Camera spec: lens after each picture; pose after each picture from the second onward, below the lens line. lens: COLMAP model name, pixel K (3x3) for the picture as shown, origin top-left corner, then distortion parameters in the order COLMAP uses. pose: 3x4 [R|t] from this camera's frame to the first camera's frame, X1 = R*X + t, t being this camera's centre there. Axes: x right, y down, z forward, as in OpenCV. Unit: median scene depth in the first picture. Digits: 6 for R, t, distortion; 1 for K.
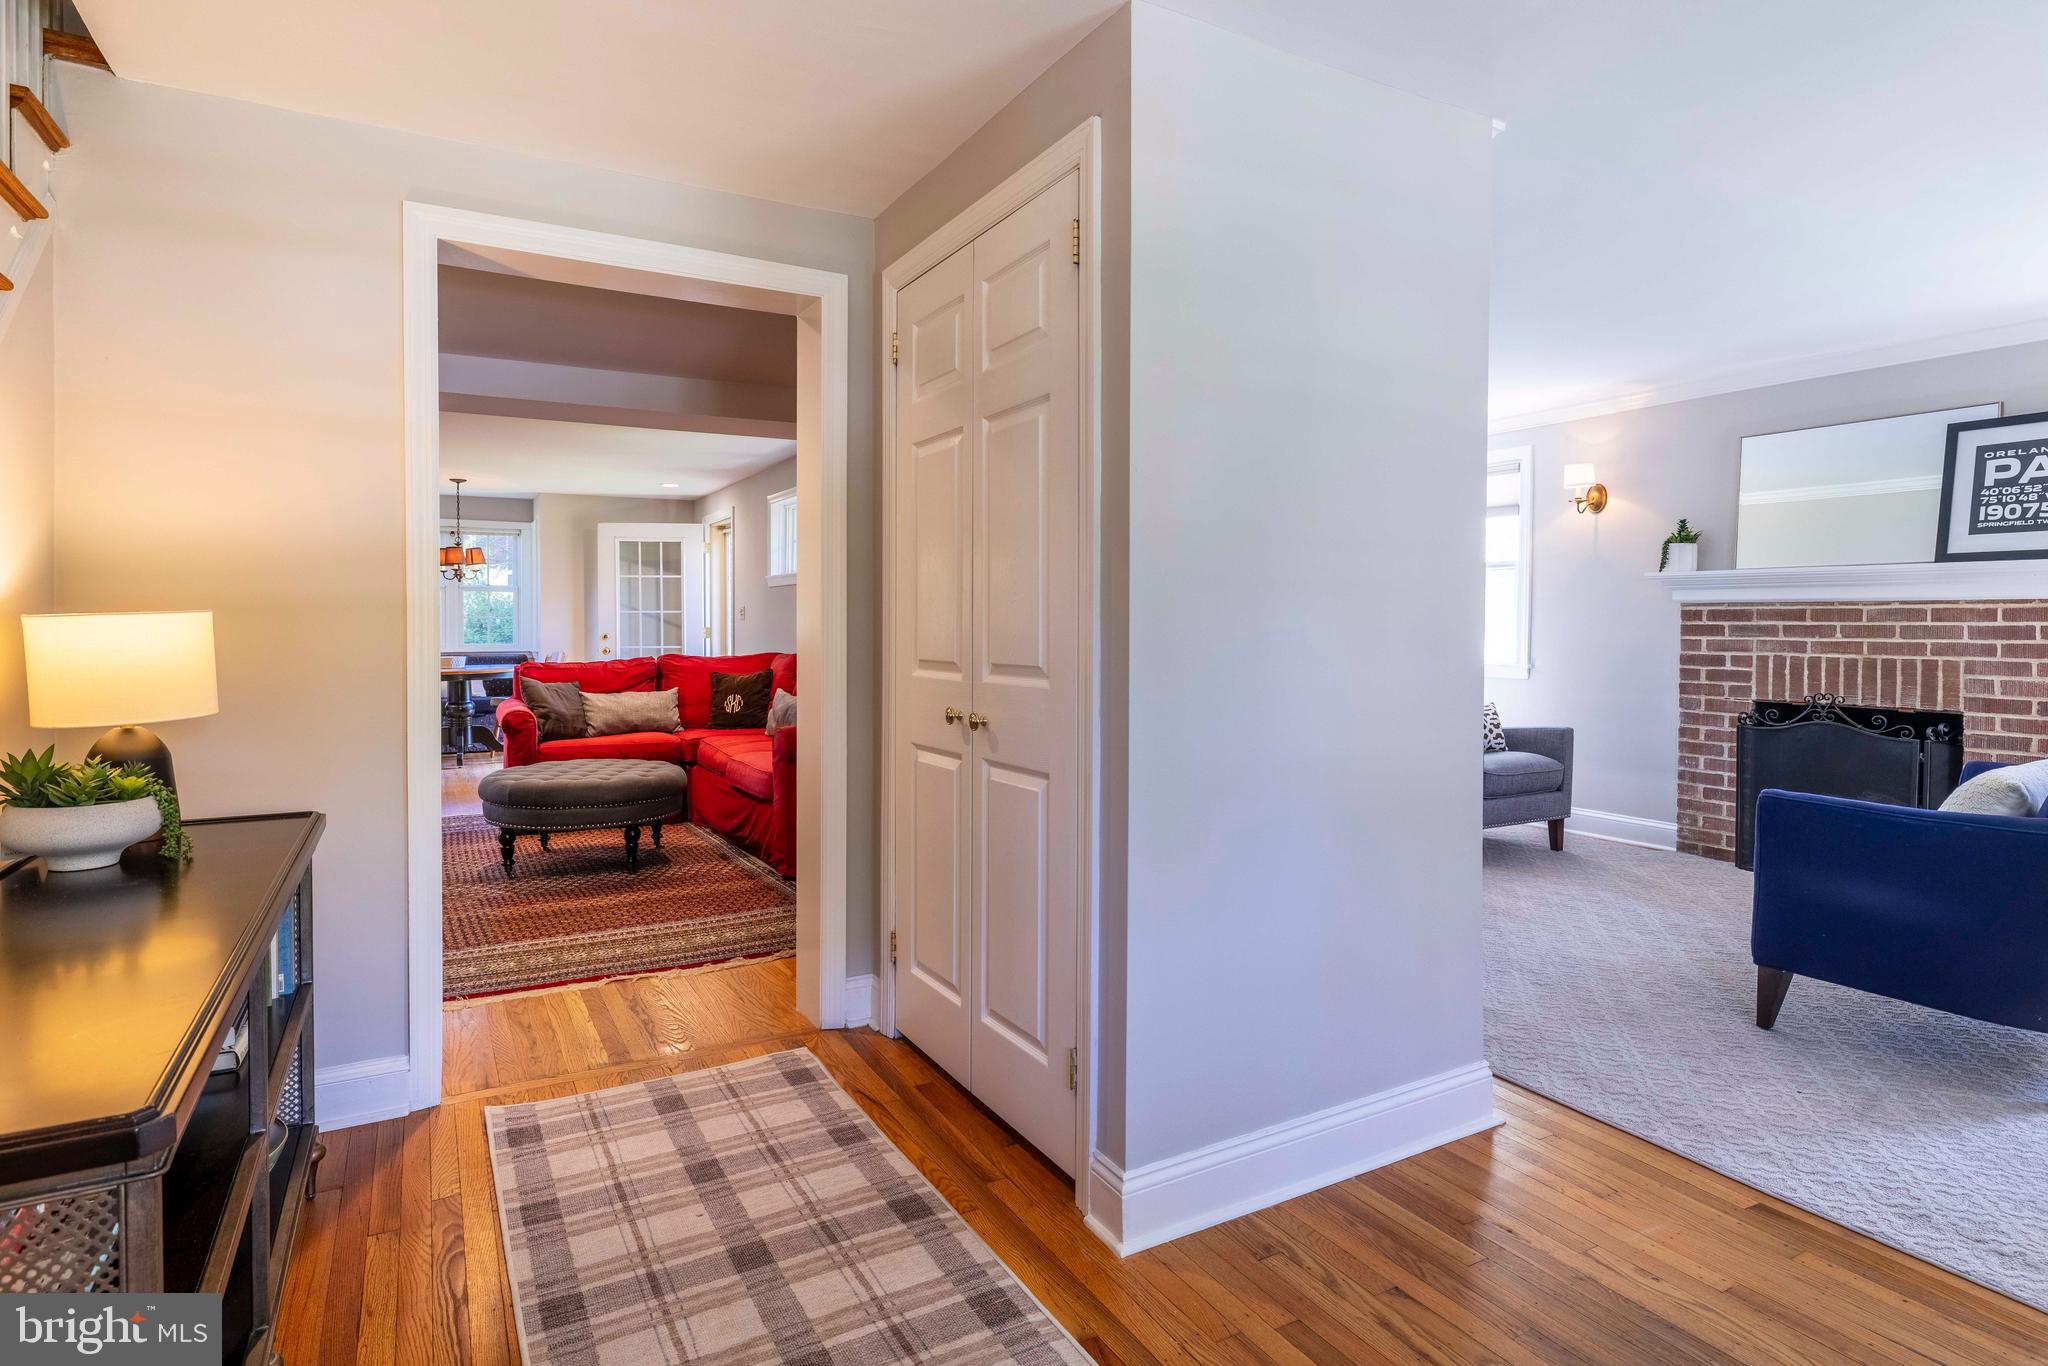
lens RADIAL K [[1036.3, 0, 1023.6], [0, 1036.3, 652.3], [0, 0, 1]] dist [0.002495, 0.001057]
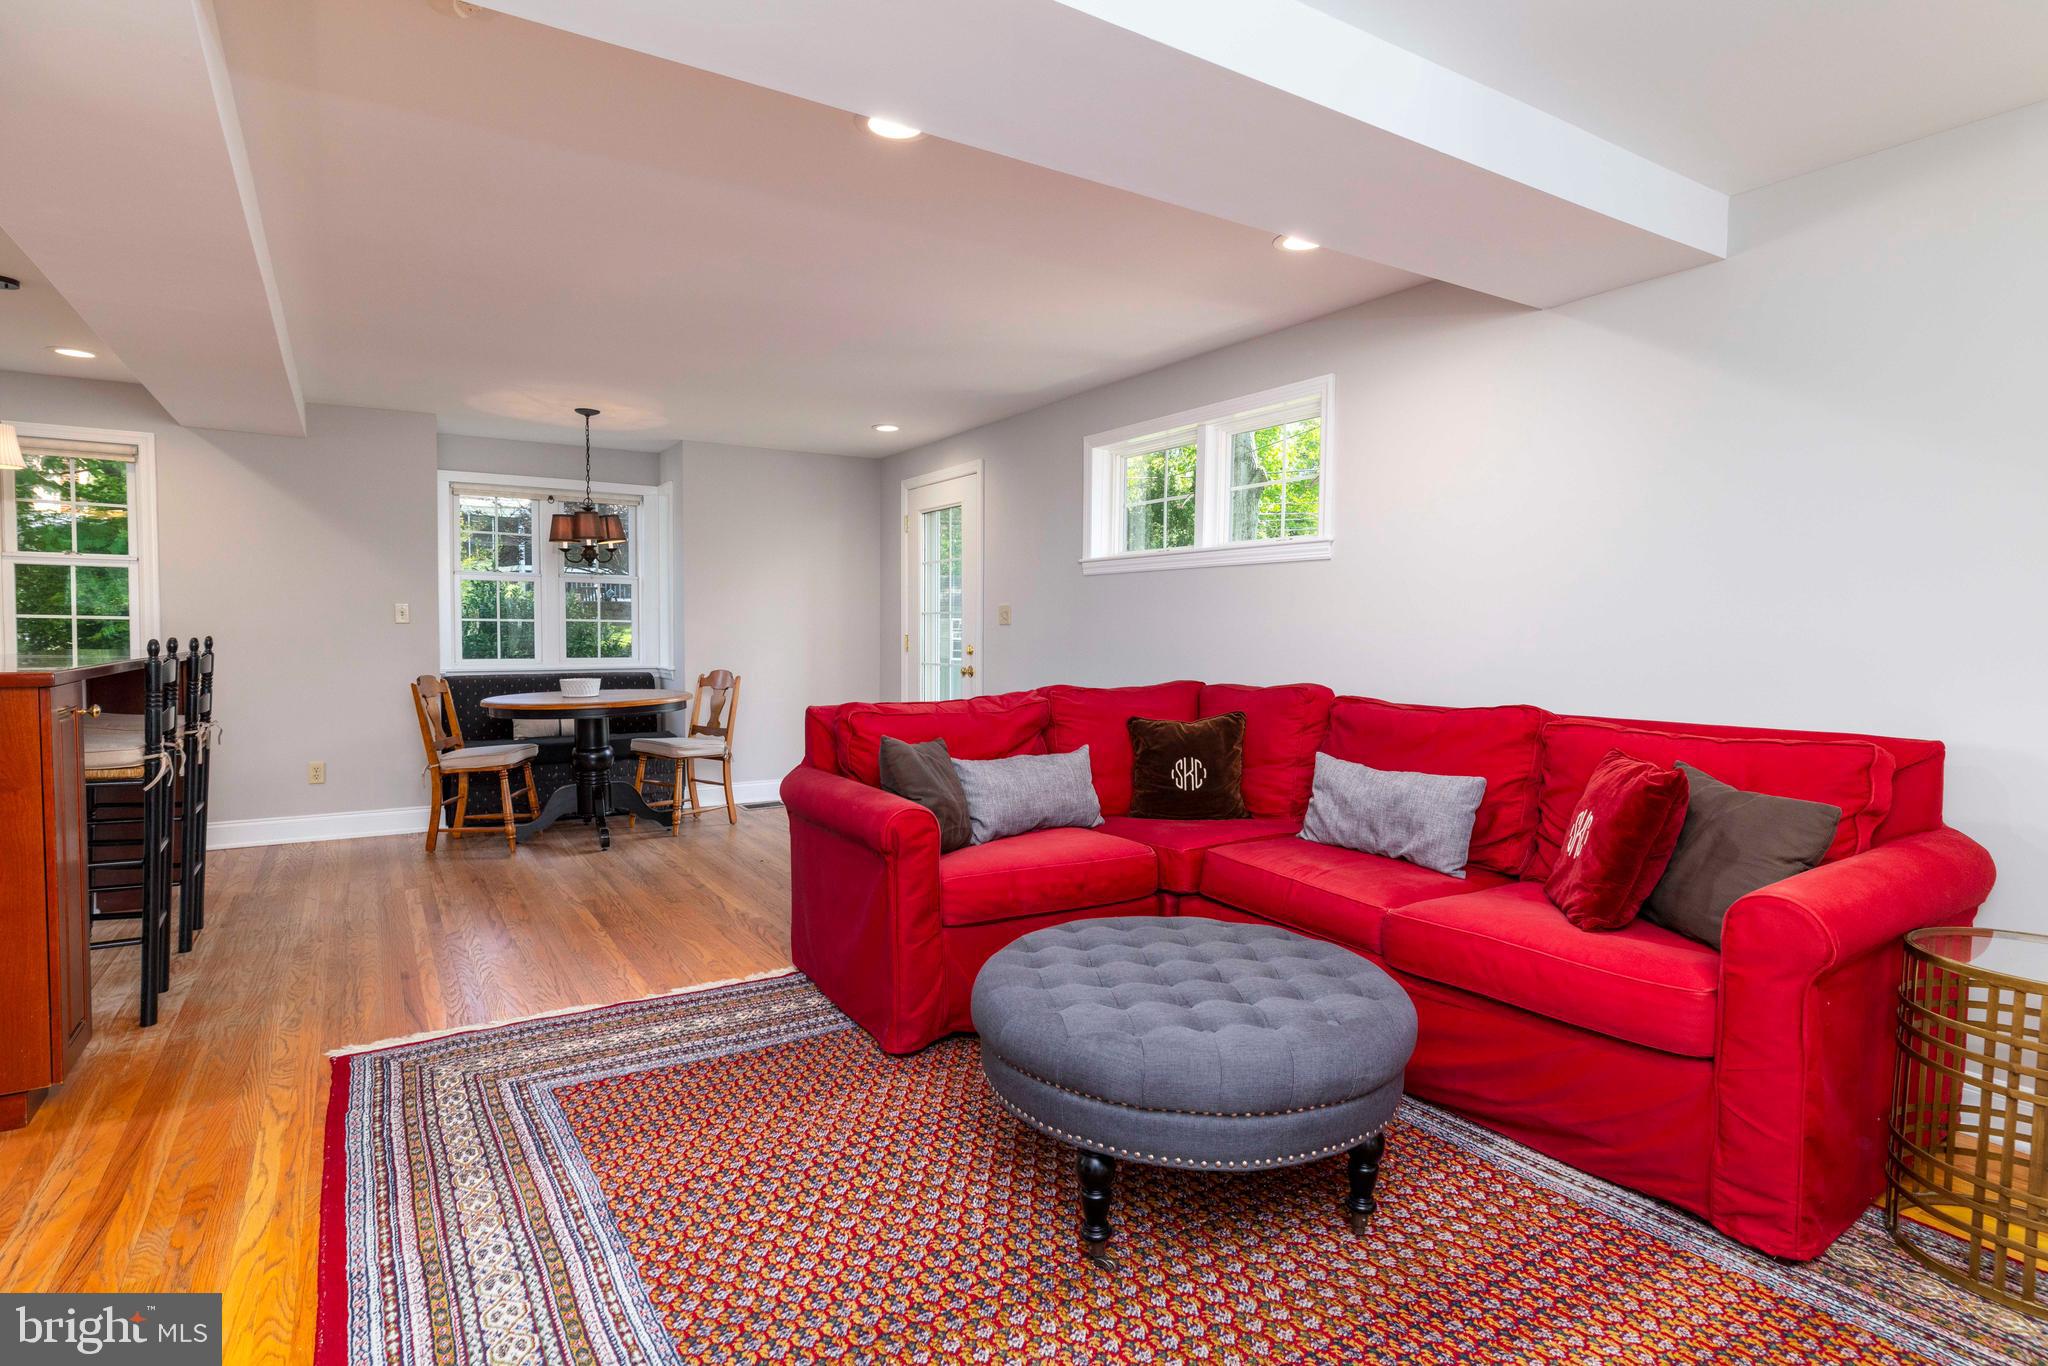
lens RADIAL K [[1036.3, 0, 1023.6], [0, 1036.3, 652.3], [0, 0, 1]] dist [0.002495, 0.001057]
pose [[0.998744, 0.004566, 0.049895, -0.398669], [-0.004084, 0.999944, -0.009767, -0.011002], [-0.049936, 0.009551, 0.998707, 0.439874]]
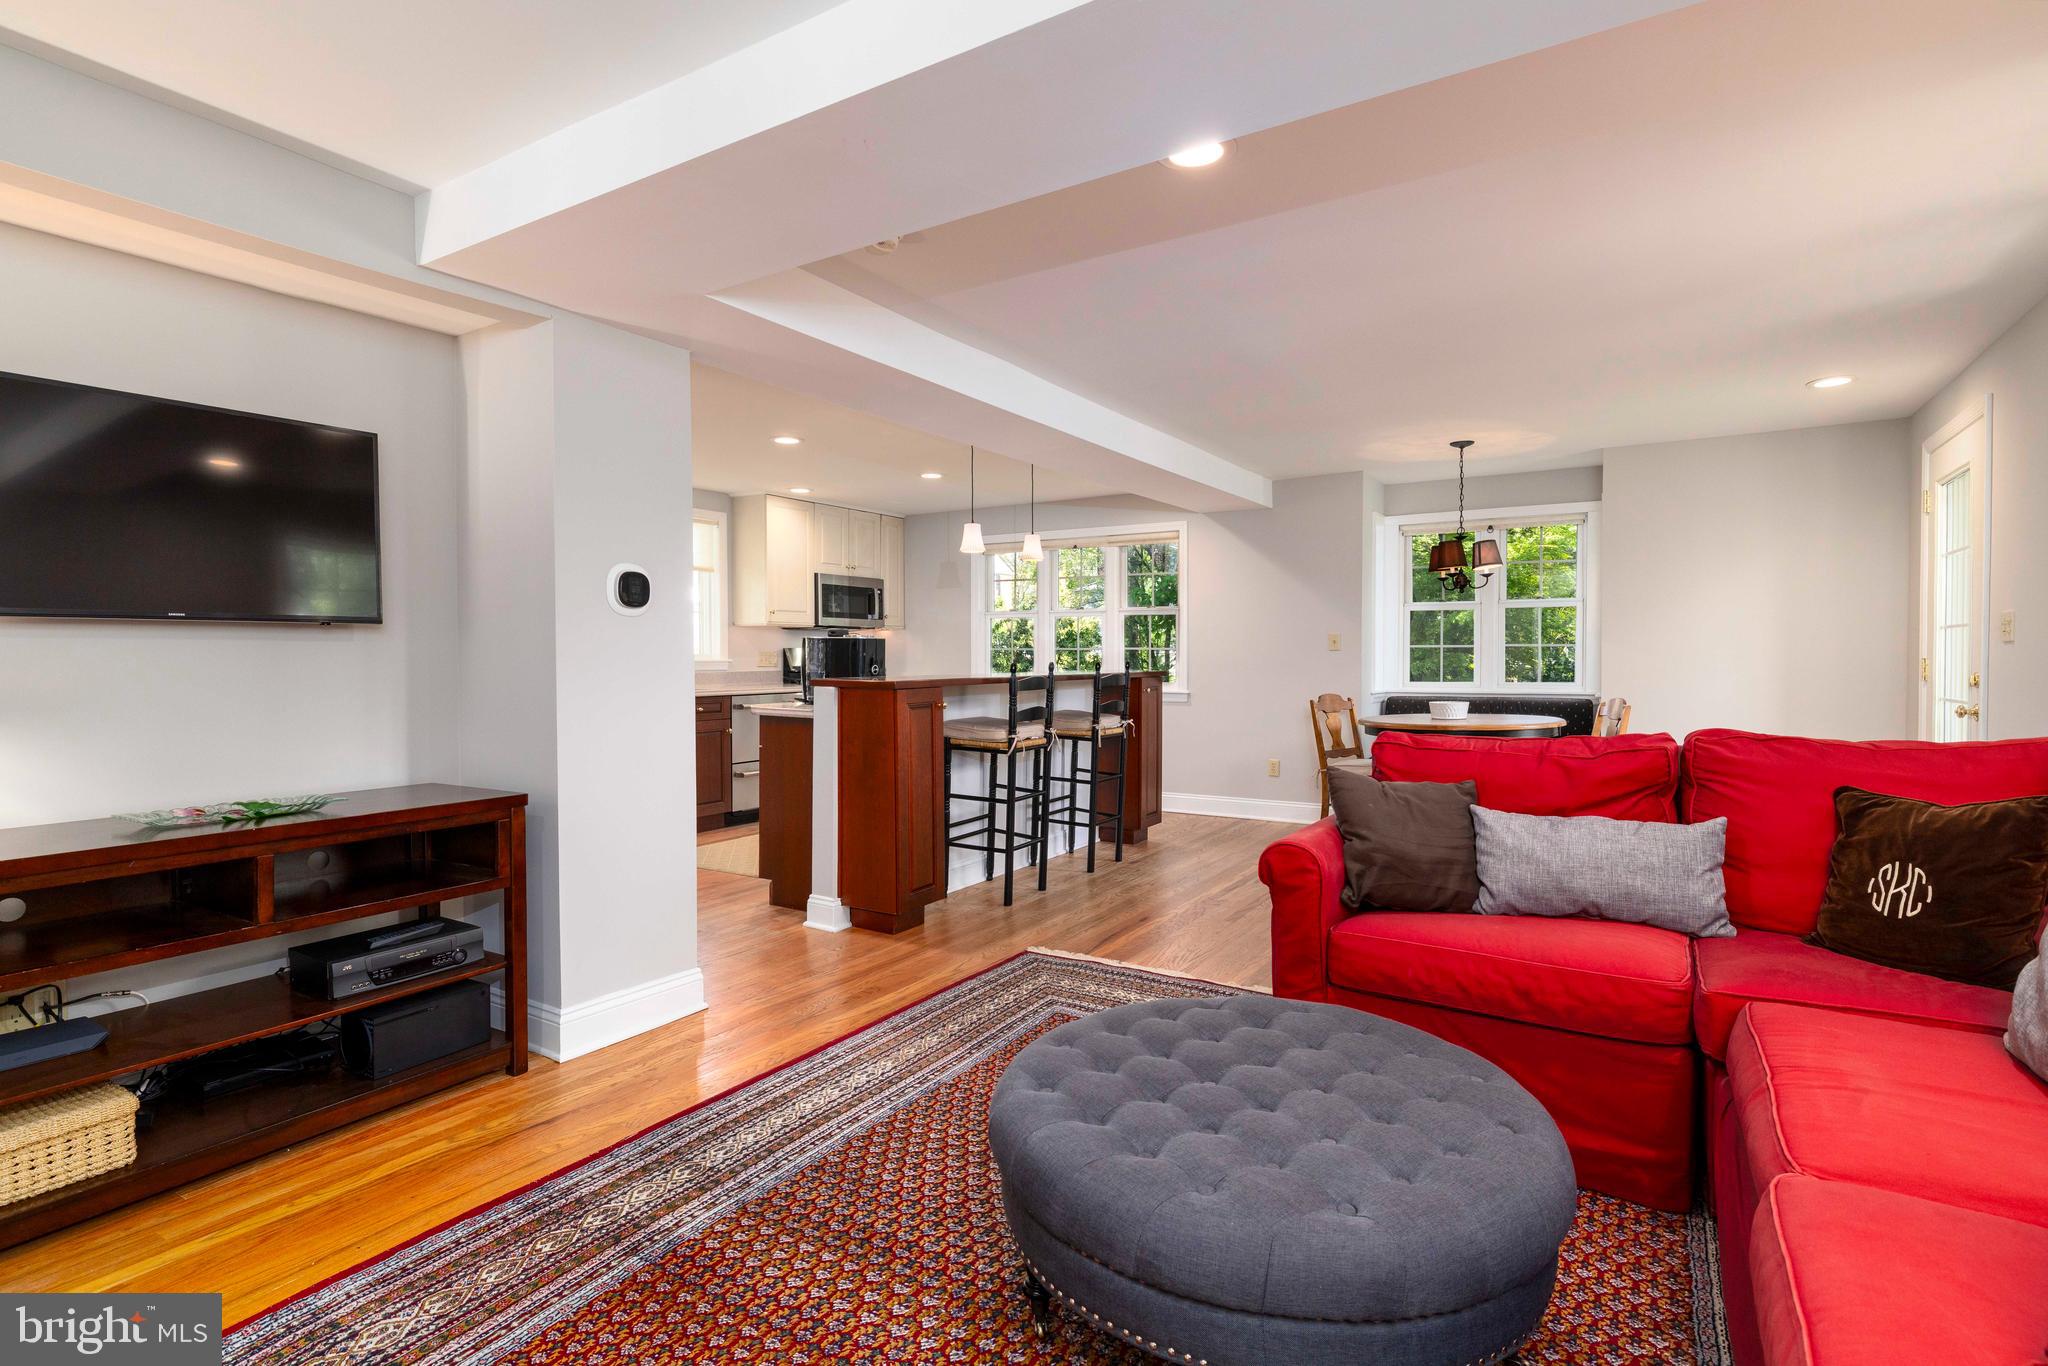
lens RADIAL K [[1006.0, 0, 1064.1], [0, 1006.0, 661.2], [0, 0, 1]] dist [-0.001615, 0.000063]
pose [[0.484938, 0.003171, -0.874543, -0.126087], [-0.022037, 0.999720, -0.008595, -0.016068], [0.874271, 0.023440, 0.484872, 0.603309]]
